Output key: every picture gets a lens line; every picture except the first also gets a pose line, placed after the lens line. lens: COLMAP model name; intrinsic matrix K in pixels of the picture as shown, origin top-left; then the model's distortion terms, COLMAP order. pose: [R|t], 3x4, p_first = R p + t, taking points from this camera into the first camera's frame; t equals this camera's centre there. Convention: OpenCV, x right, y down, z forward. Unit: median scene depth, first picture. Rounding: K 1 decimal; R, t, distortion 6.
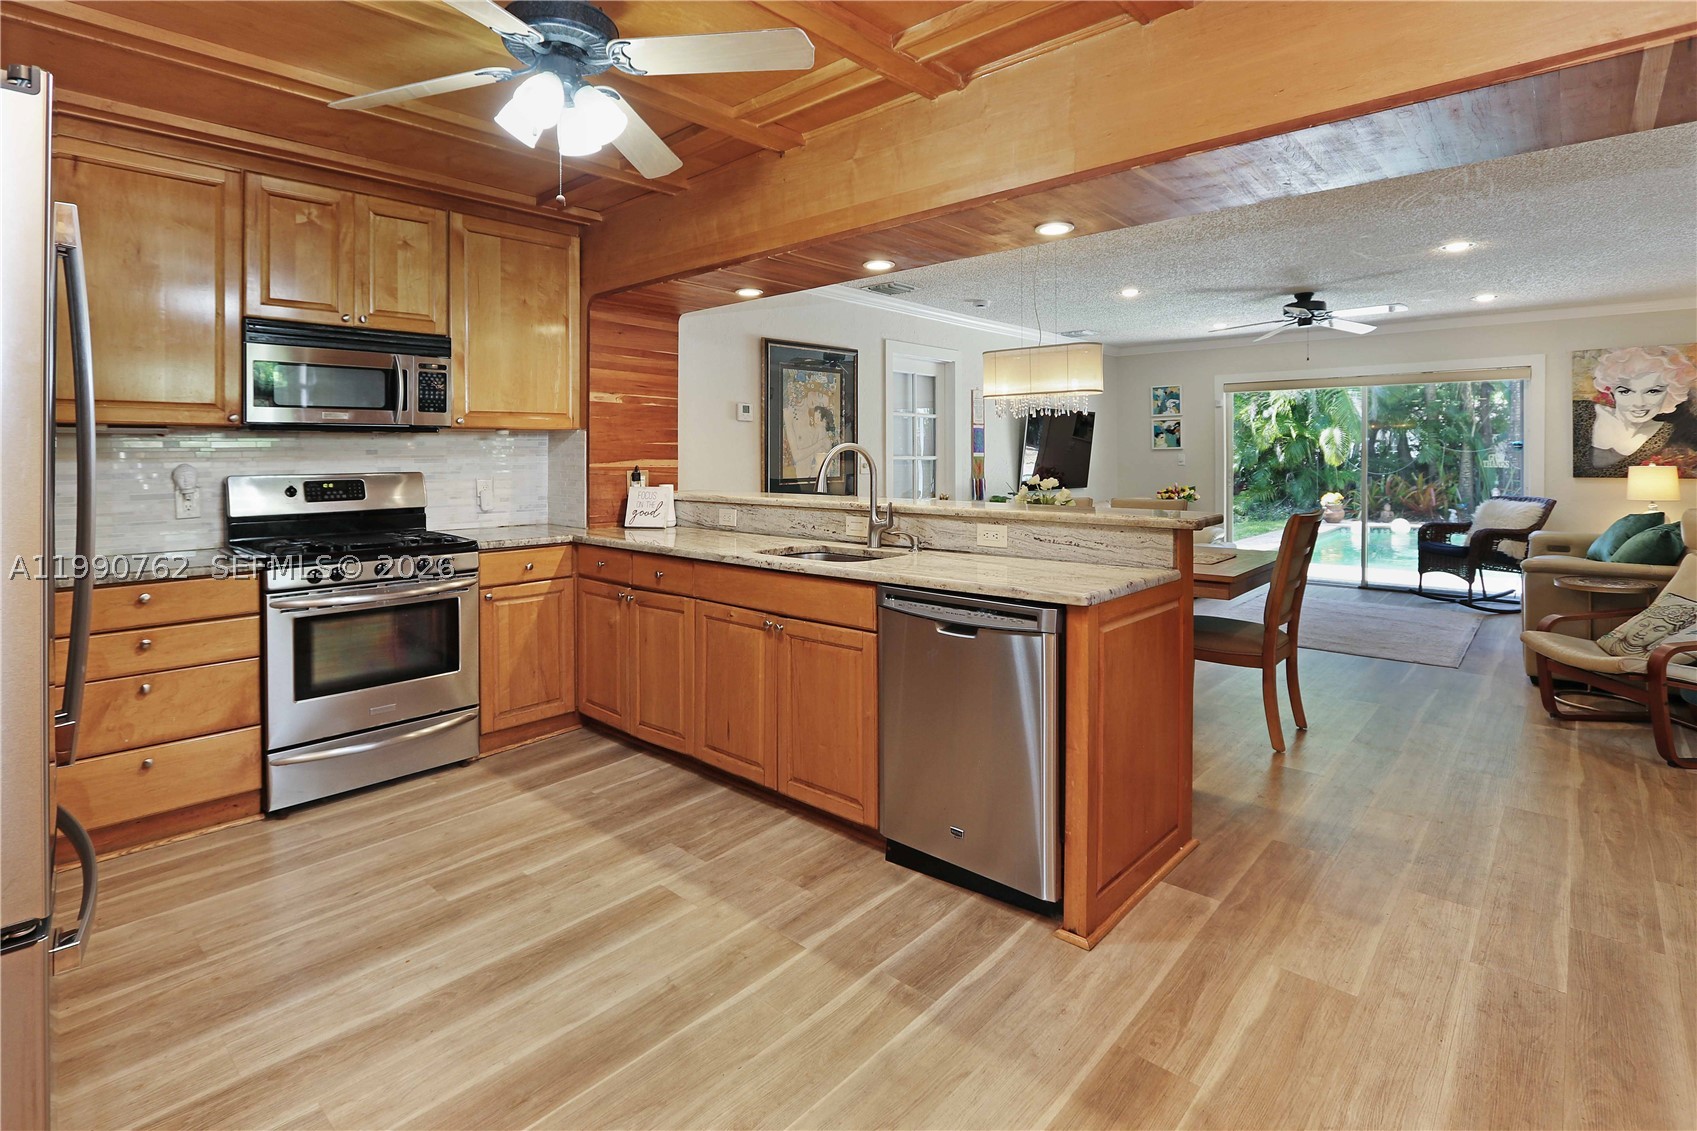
lens RADIAL K [[813.3, 0, 858.8], [0, 813.3, 461.2], [0, 0, 1]] dist [-0.035696, 0.000150]
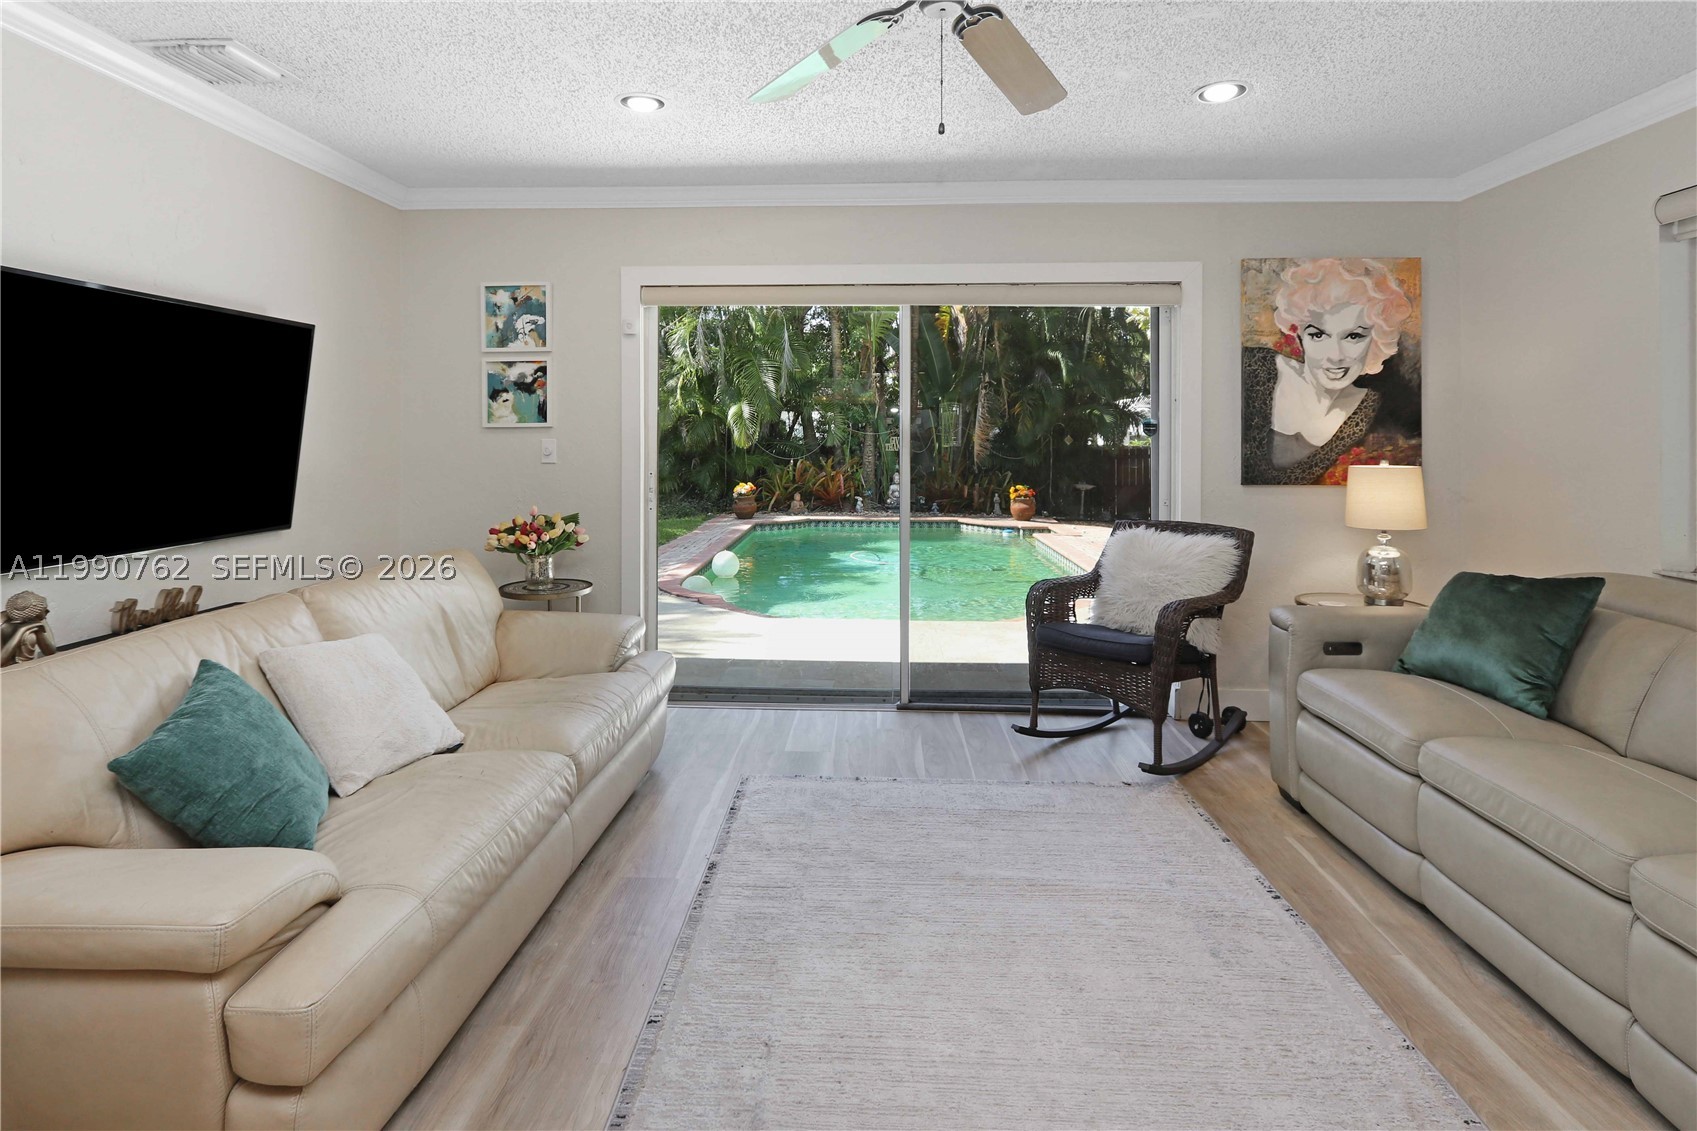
lens RADIAL K [[846.9, 0, 826.6], [0, 846.9, 443.5], [0, 0, 1]] dist [-0.026312, -0.000312]
pose [[0.782936, -0.001131, 0.622101, 0.306437], [-0.001108, 0.999994, 0.003213, -0.010528], [-0.622101, -0.003205, 0.782930, 0.723115]]
